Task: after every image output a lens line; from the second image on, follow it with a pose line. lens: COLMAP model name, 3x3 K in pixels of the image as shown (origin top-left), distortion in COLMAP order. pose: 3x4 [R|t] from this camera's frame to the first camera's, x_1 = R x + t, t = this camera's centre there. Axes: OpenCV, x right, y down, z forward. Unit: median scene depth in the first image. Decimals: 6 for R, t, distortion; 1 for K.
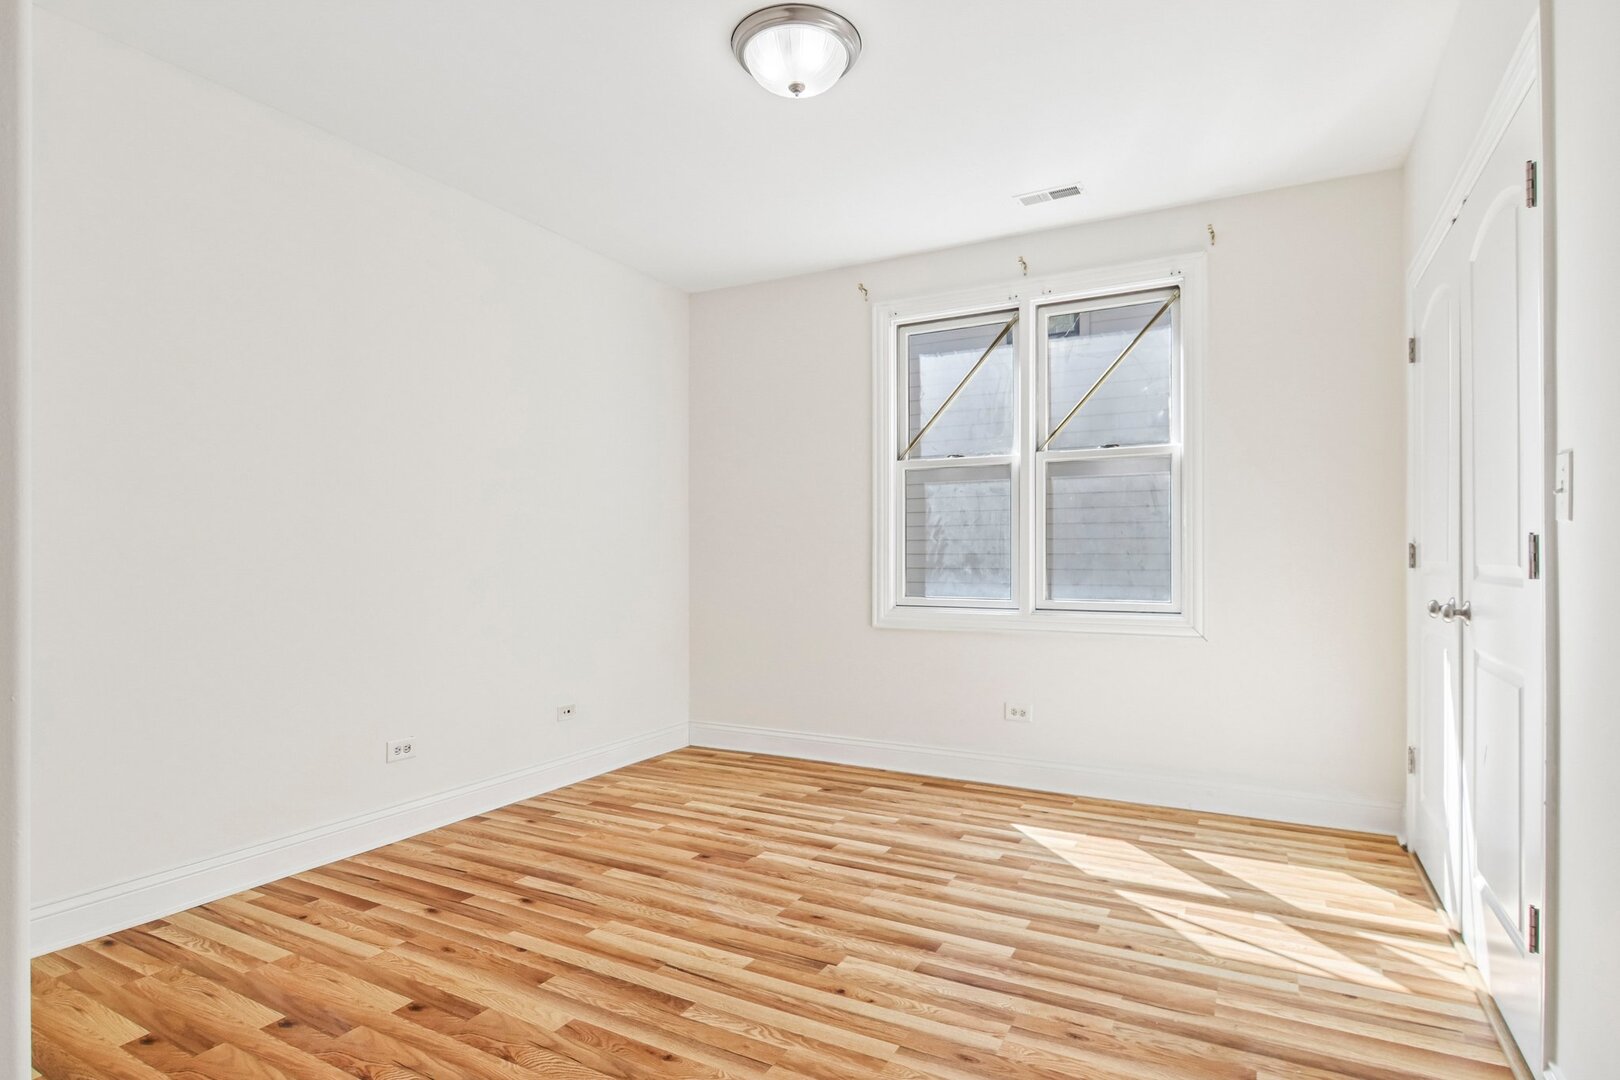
lens RADIAL K [[837.7, 0, 815.5], [0, 837.7, 538.4], [0, 0, 1]] dist [-0.006199, -0.001968]
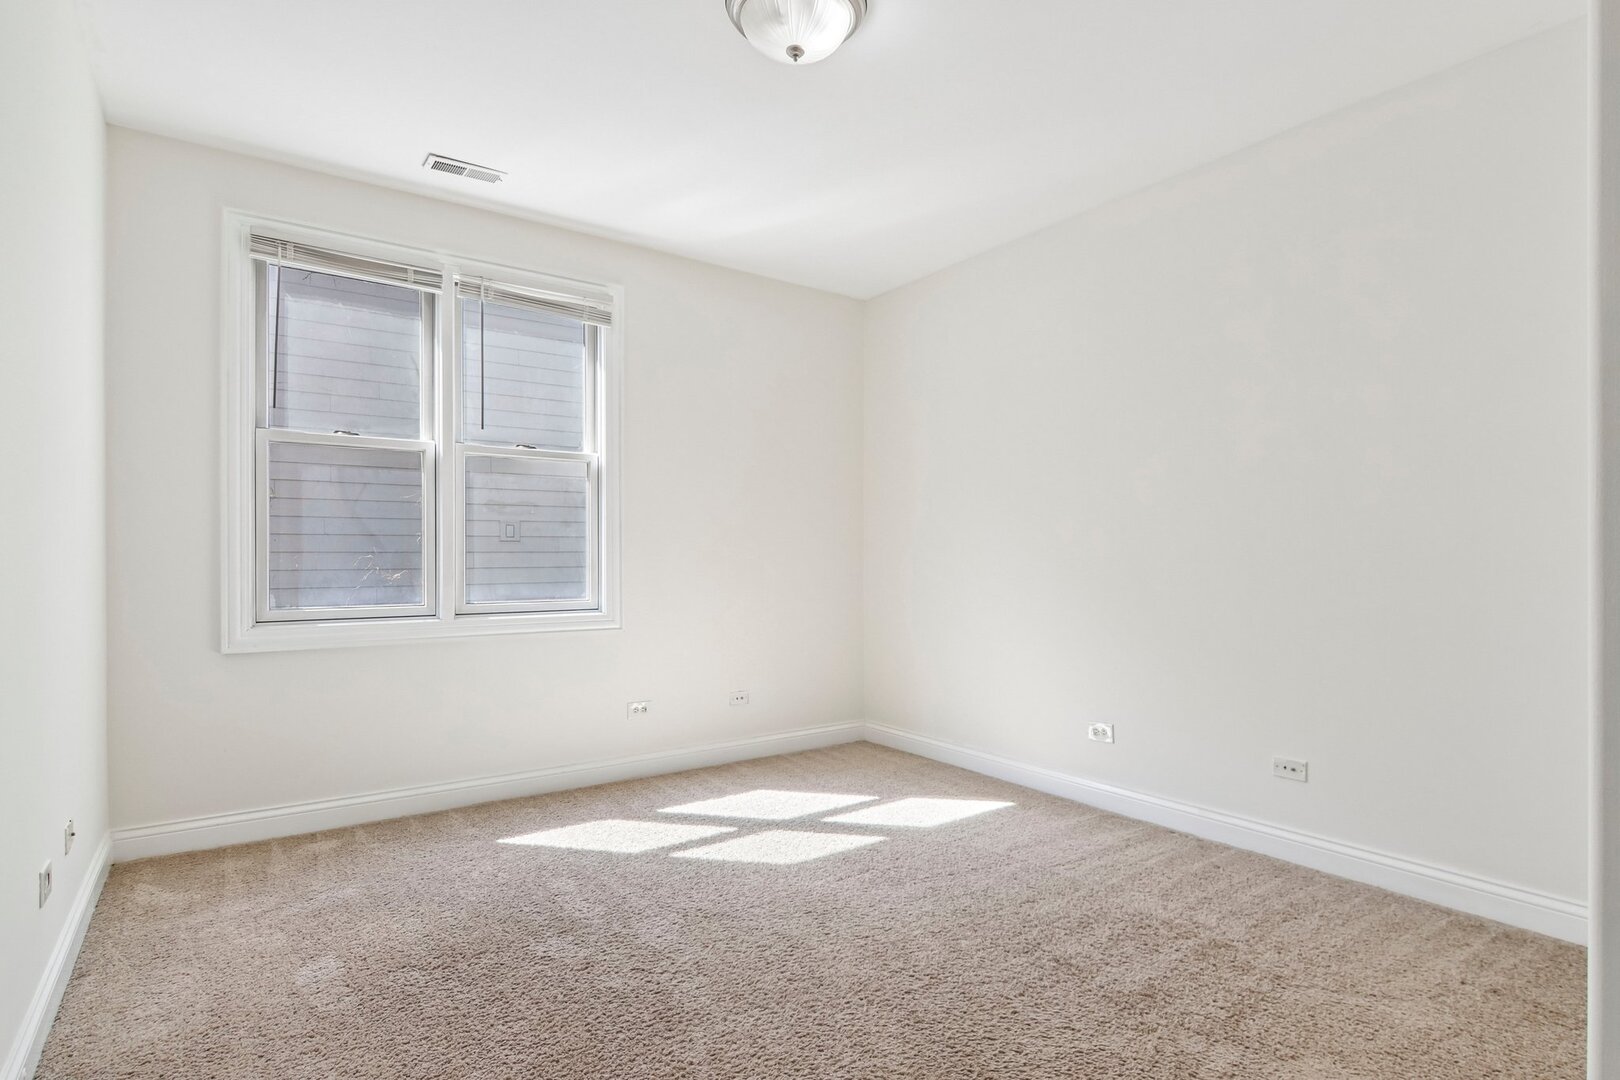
lens RADIAL K [[837.7, 0, 817.2], [0, 837.7, 553.2], [0, 0, 1]] dist [-0.006199, -0.001968]
pose [[0.424195, -0.001825, 0.905569, -0.394833], [-0.016716, 0.999812, 0.009845, 0.003421], [-0.905417, -0.019314, 0.424085, 0.247568]]
